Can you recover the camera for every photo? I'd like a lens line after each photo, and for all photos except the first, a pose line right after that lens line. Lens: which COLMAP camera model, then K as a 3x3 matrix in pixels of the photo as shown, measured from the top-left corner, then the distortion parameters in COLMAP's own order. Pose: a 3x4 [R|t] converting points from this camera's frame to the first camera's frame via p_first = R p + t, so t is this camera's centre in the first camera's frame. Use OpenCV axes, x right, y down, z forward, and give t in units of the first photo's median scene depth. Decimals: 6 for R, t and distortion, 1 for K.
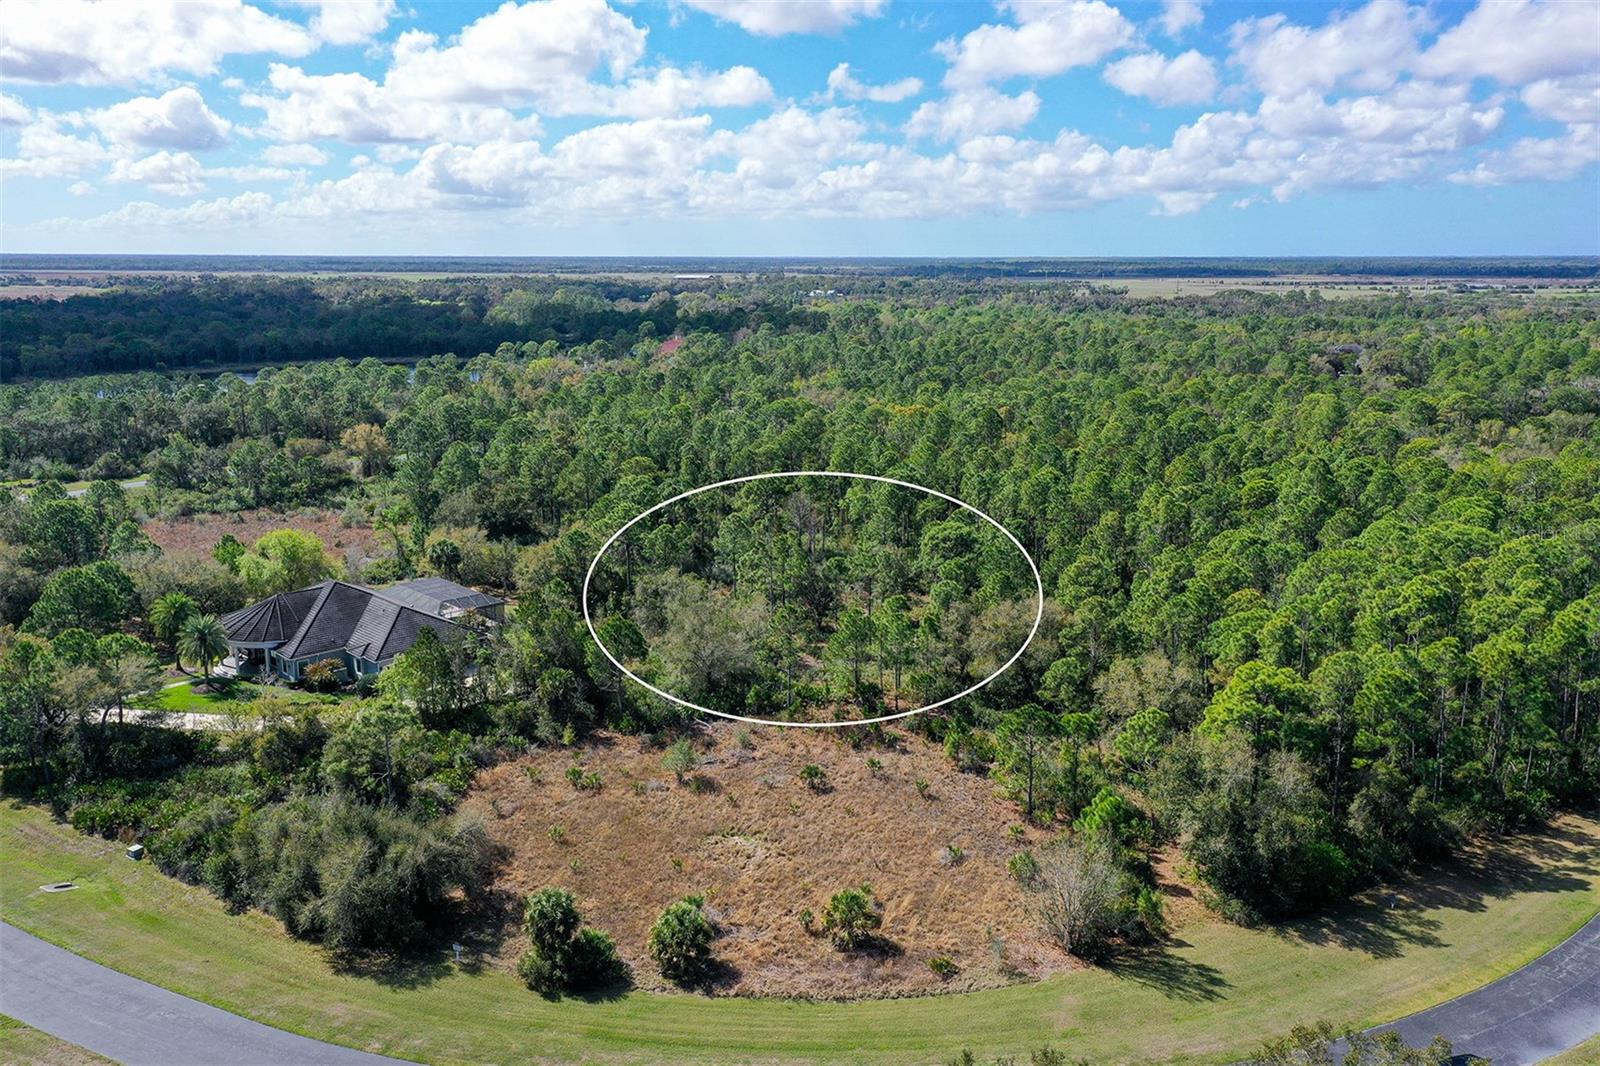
lens RADIAL K [[1292.1, 0, 800.0], [0, 1292.1, 533.0], [0, 0, 1]] dist [0.017007, 0.007265]
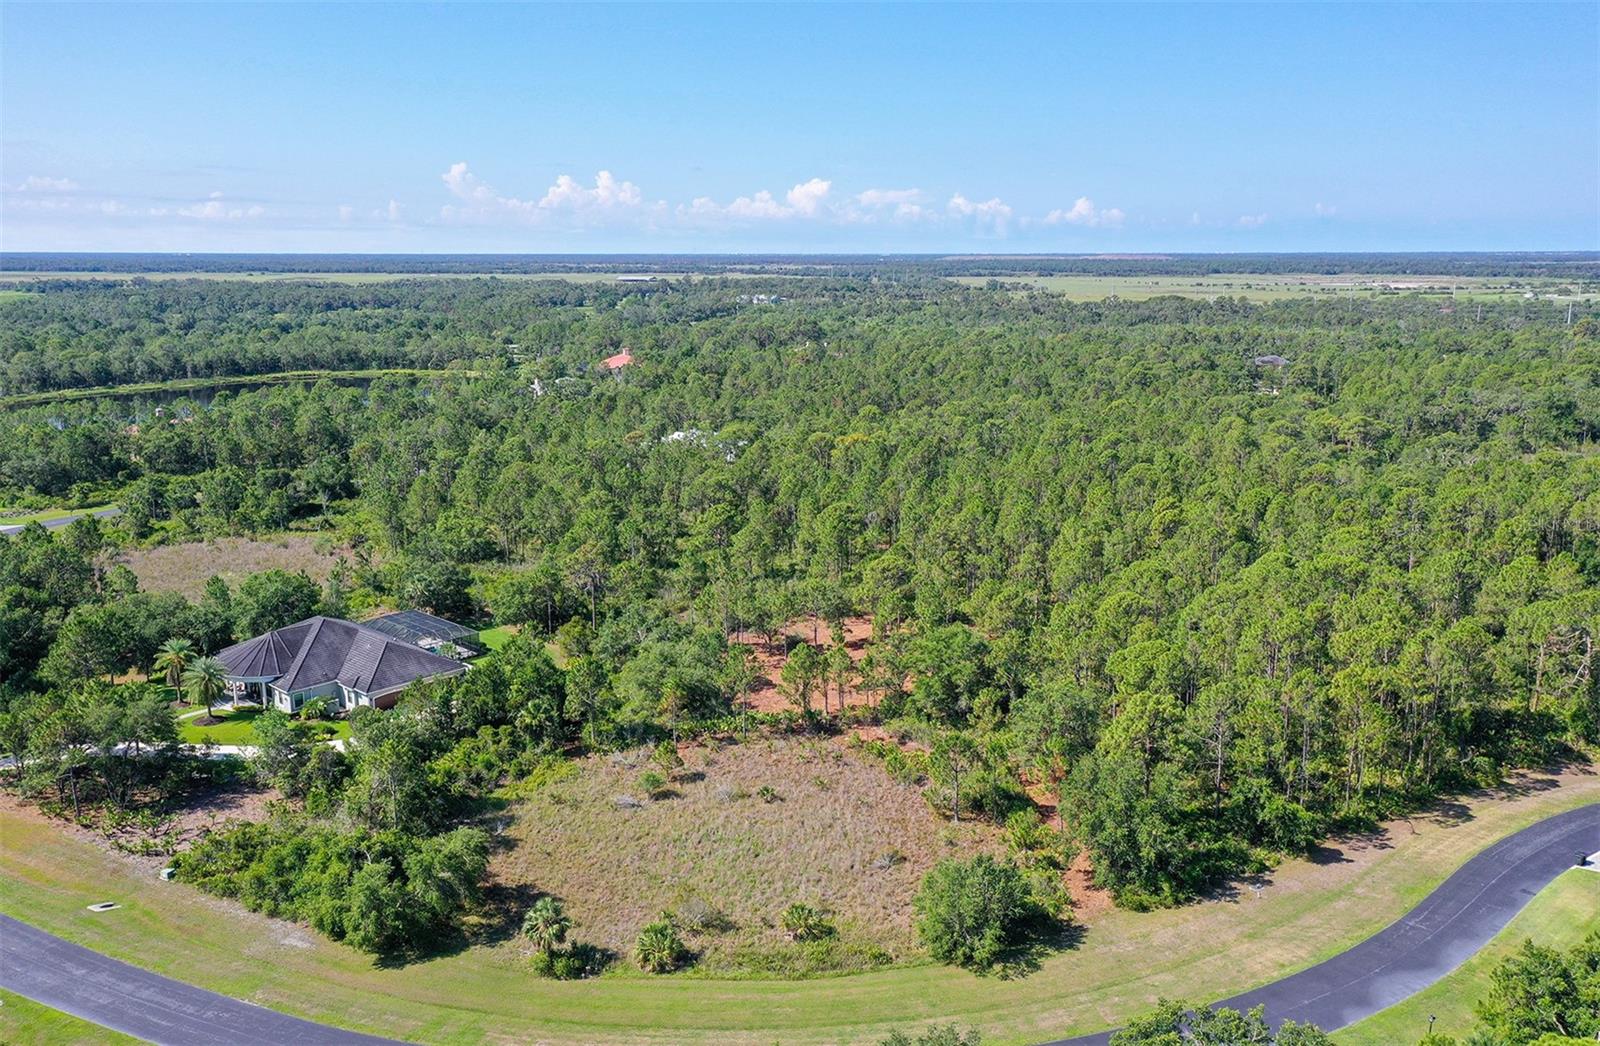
lens RADIAL K [[1296.2, 0, 800.0], [0, 1296.2, 523.0], [0, 0, 1]] dist [0.016603, 0.003971]
pose [[0.999052, -0.010873, 0.042159, -0.007734], [0.011120, 0.999922, -0.005626, -0.045880], [-0.042094, 0.006090, 0.999095, -0.153916]]
